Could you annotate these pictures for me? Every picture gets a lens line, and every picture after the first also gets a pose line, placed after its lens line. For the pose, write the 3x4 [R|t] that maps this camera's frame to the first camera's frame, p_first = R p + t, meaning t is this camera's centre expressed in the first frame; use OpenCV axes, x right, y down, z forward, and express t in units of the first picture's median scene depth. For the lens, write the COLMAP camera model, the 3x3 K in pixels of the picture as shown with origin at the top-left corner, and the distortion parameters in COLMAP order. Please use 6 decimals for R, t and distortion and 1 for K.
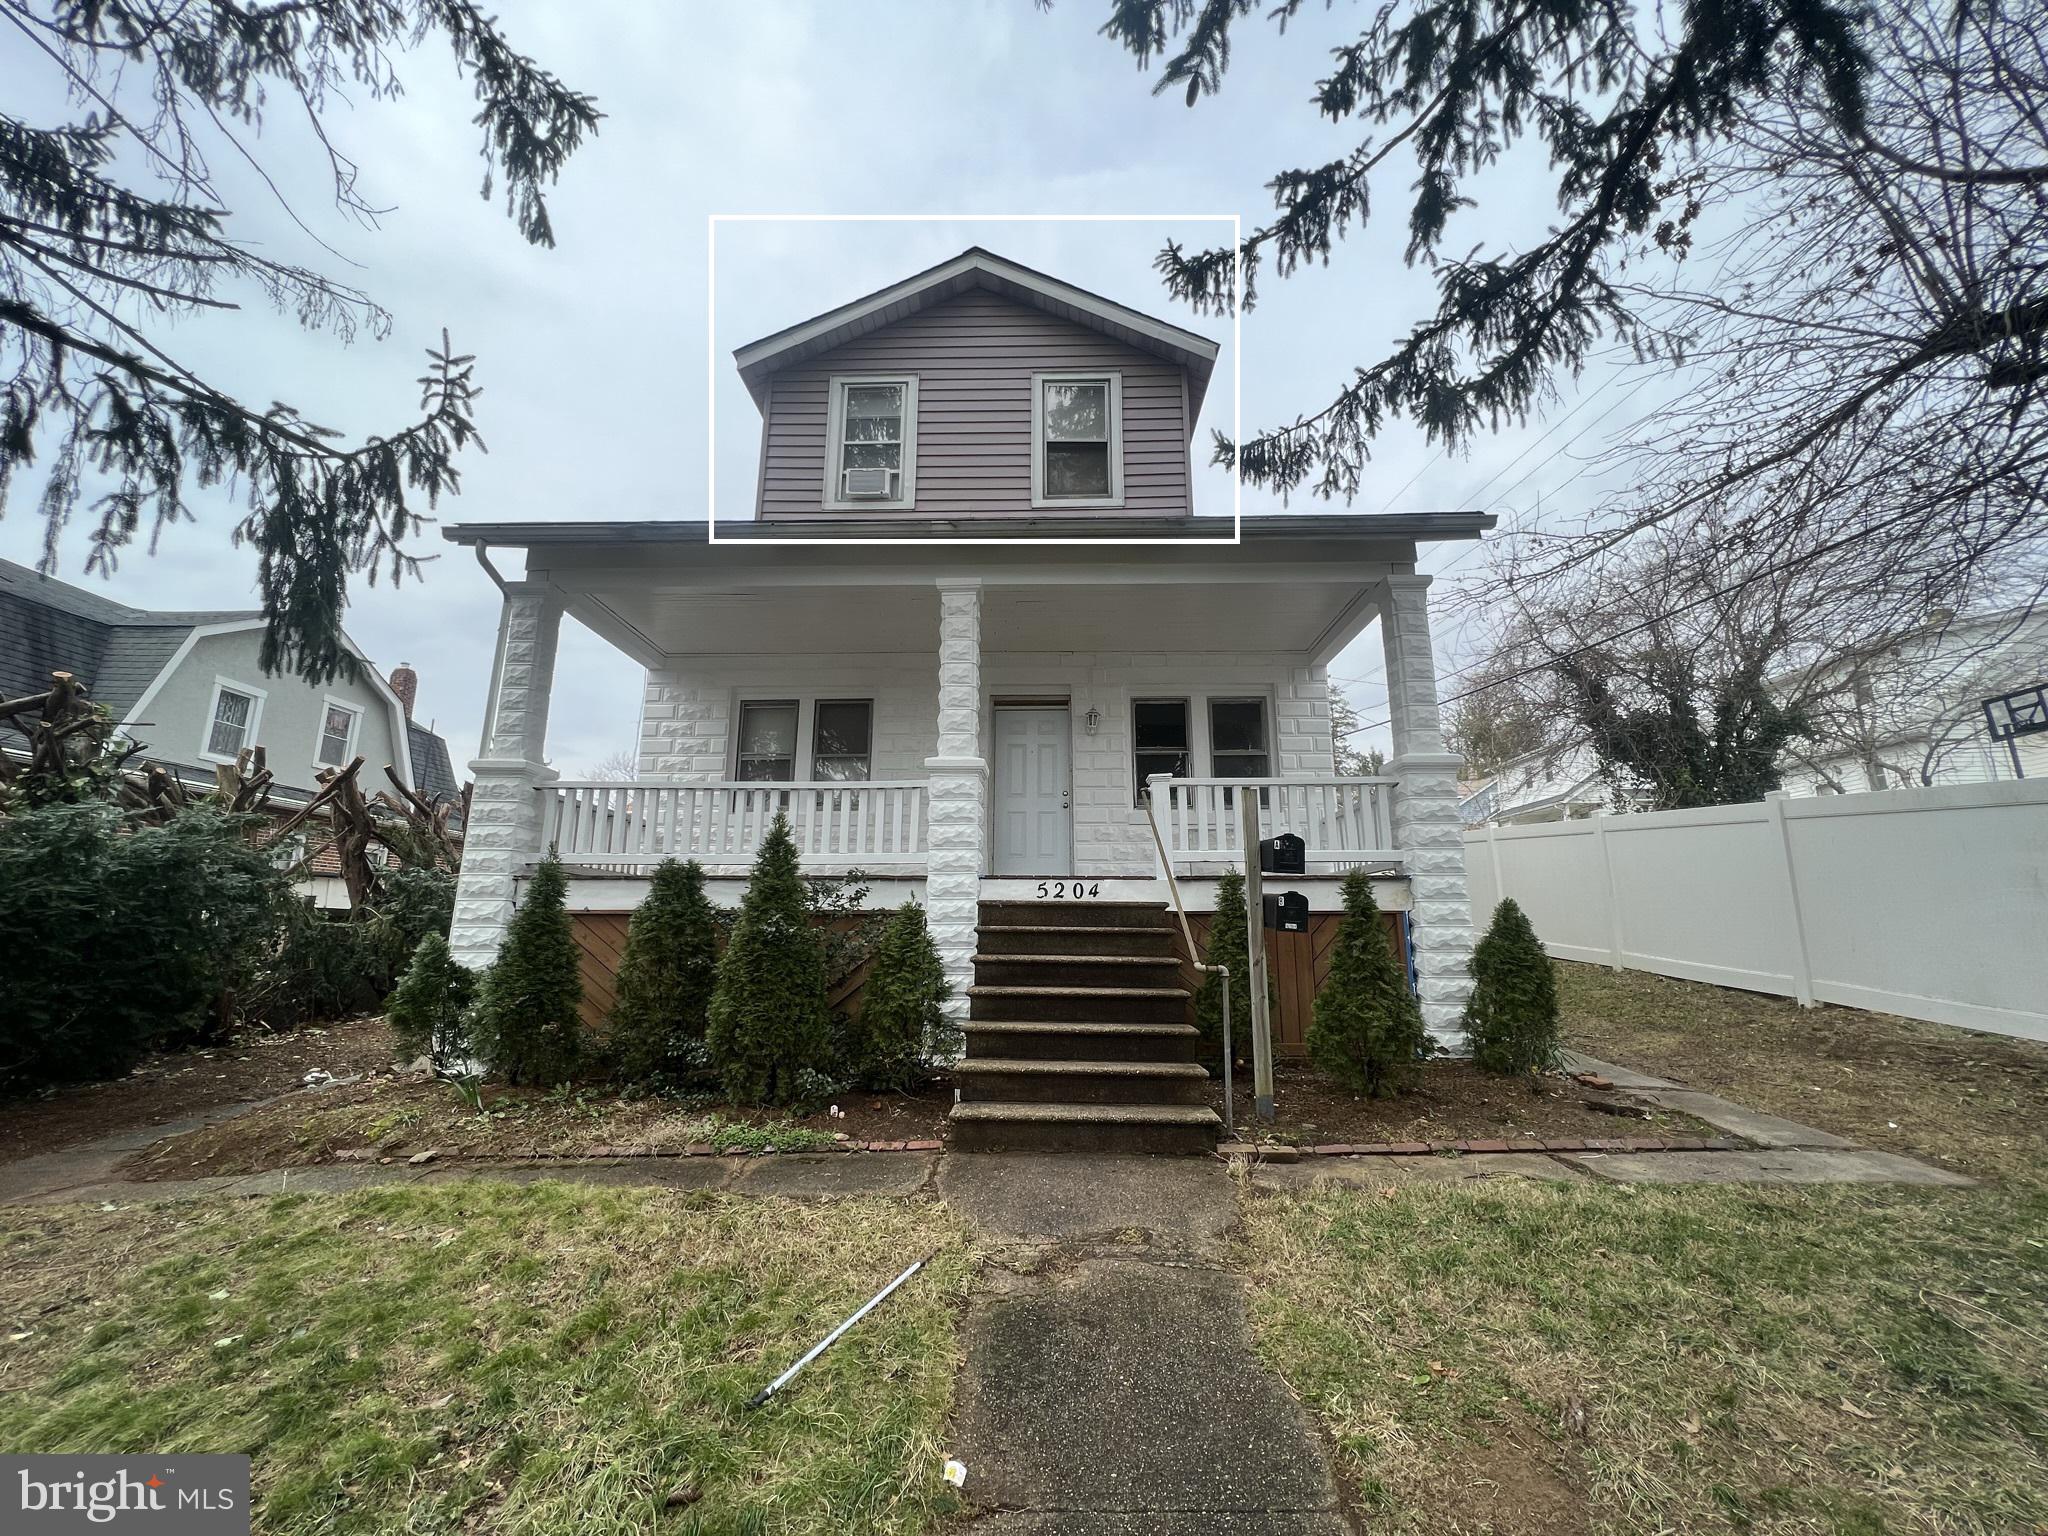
lens RADIAL K [[816.8, 0, 1020.7], [0, 816.8, 767.9], [0, 0, 1]] dist [-0.000555, 0.000345]
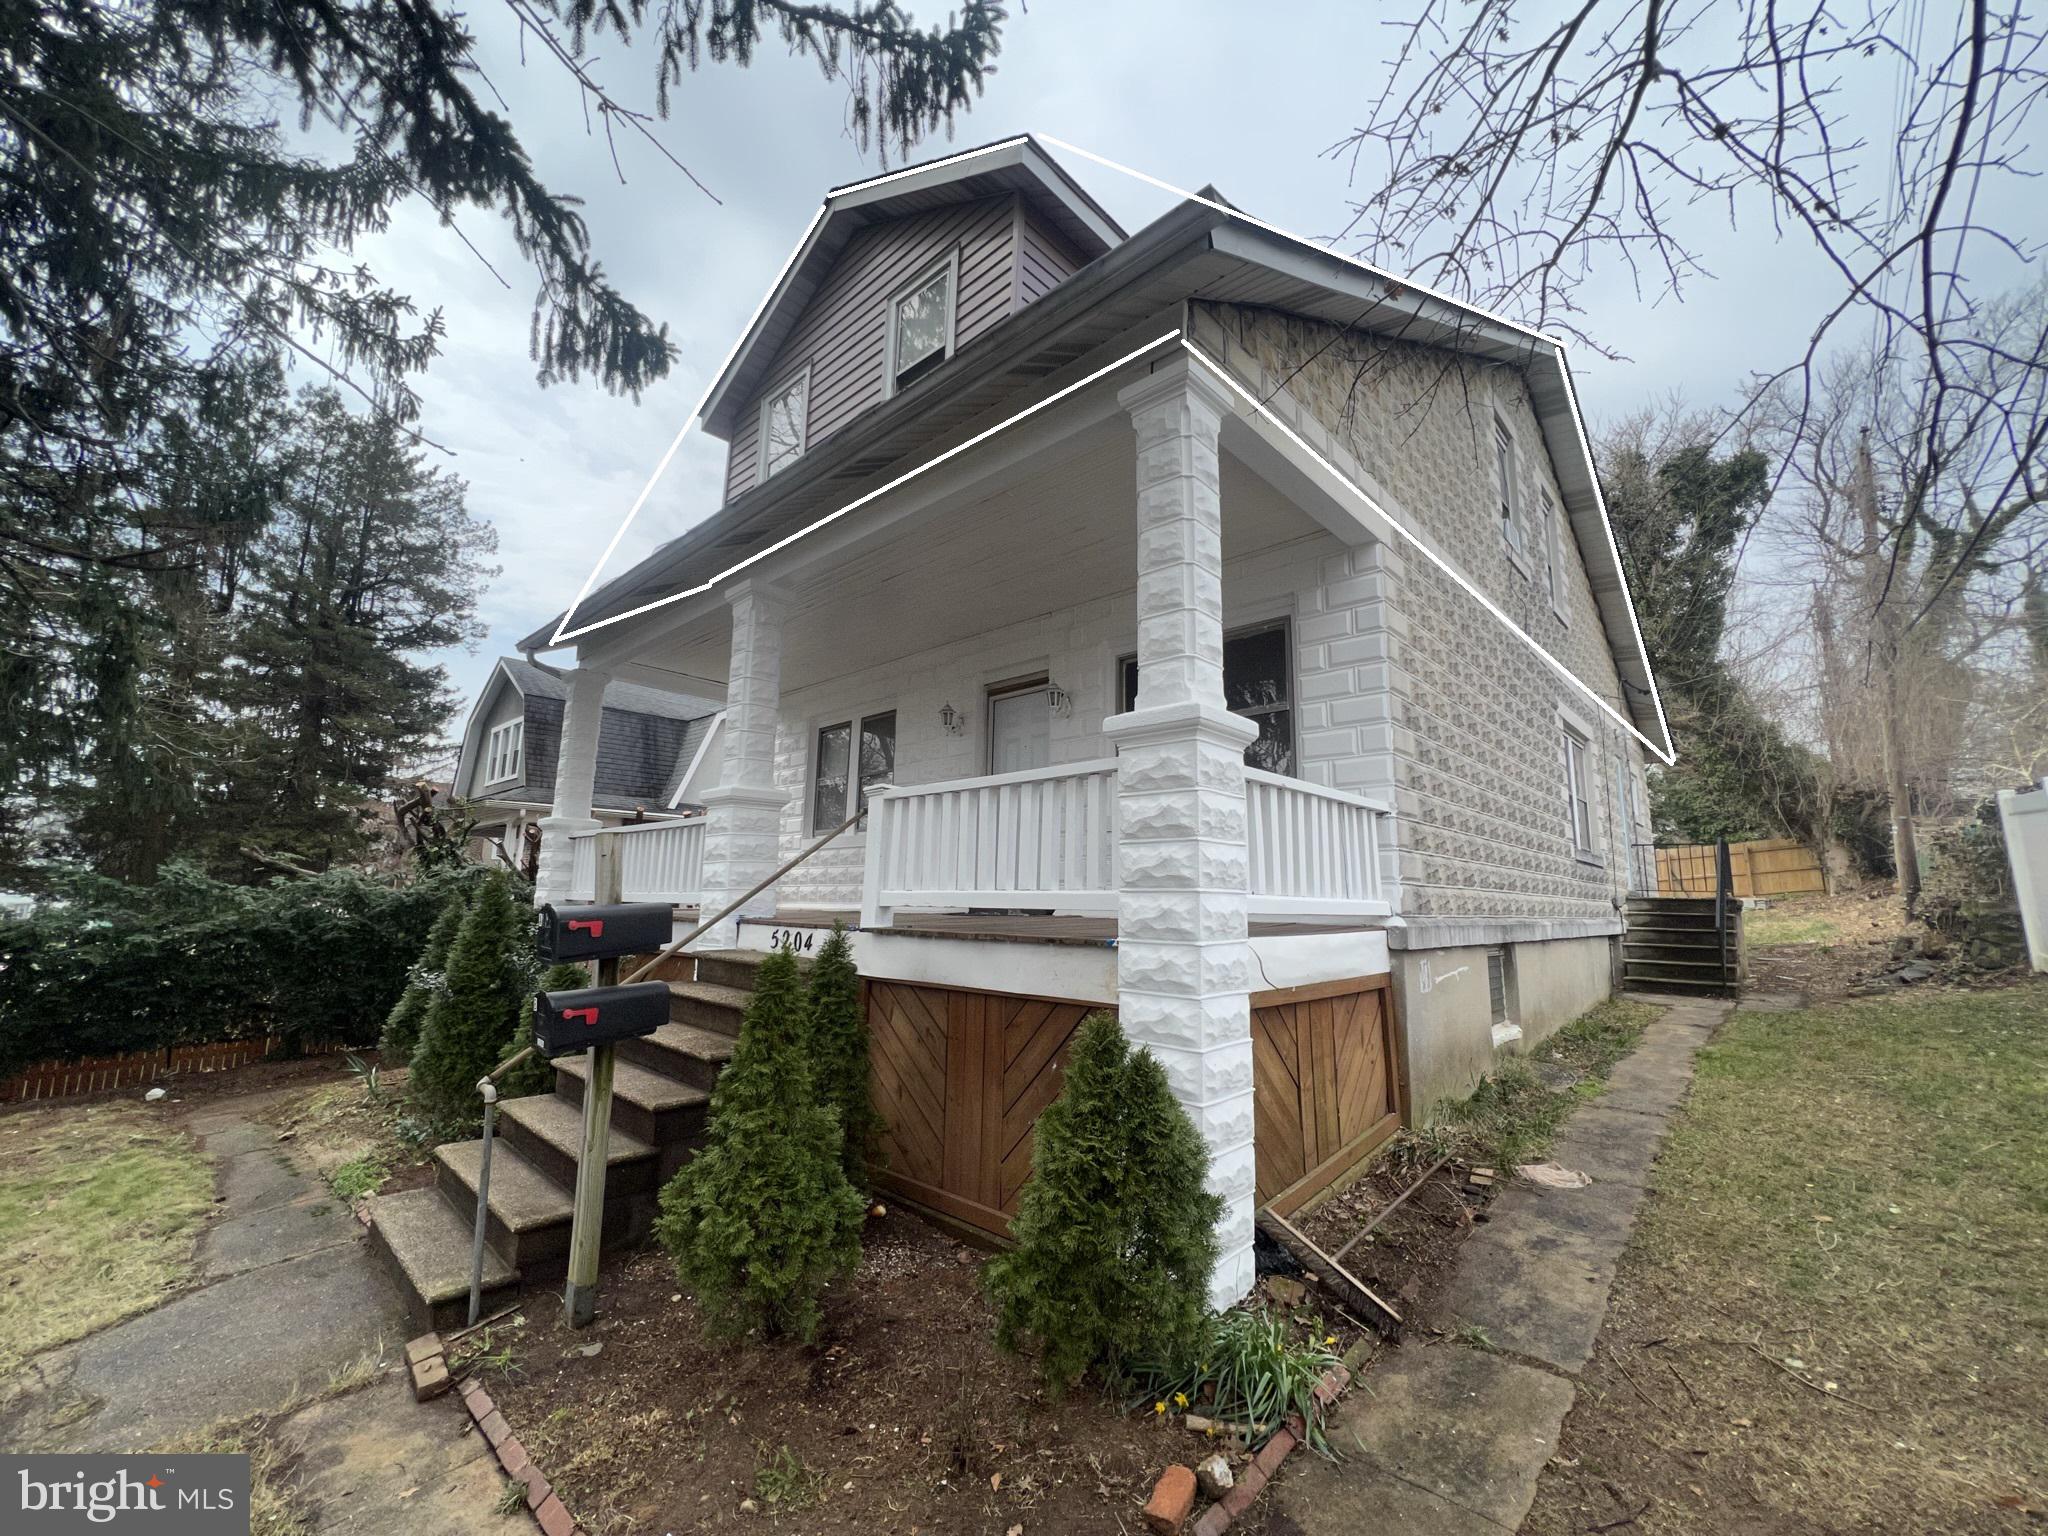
lens RADIAL K [[816.8, 0, 1020.7], [0, 816.8, 767.9], [0, 0, 1]] dist [-0.000555, 0.000345]
pose [[0.755580, -0.097943, -0.647693, 0.685884], [0.117569, 0.992980, -0.013003, 0.015269], [0.644420, -0.066324, 0.761790, 0.480395]]
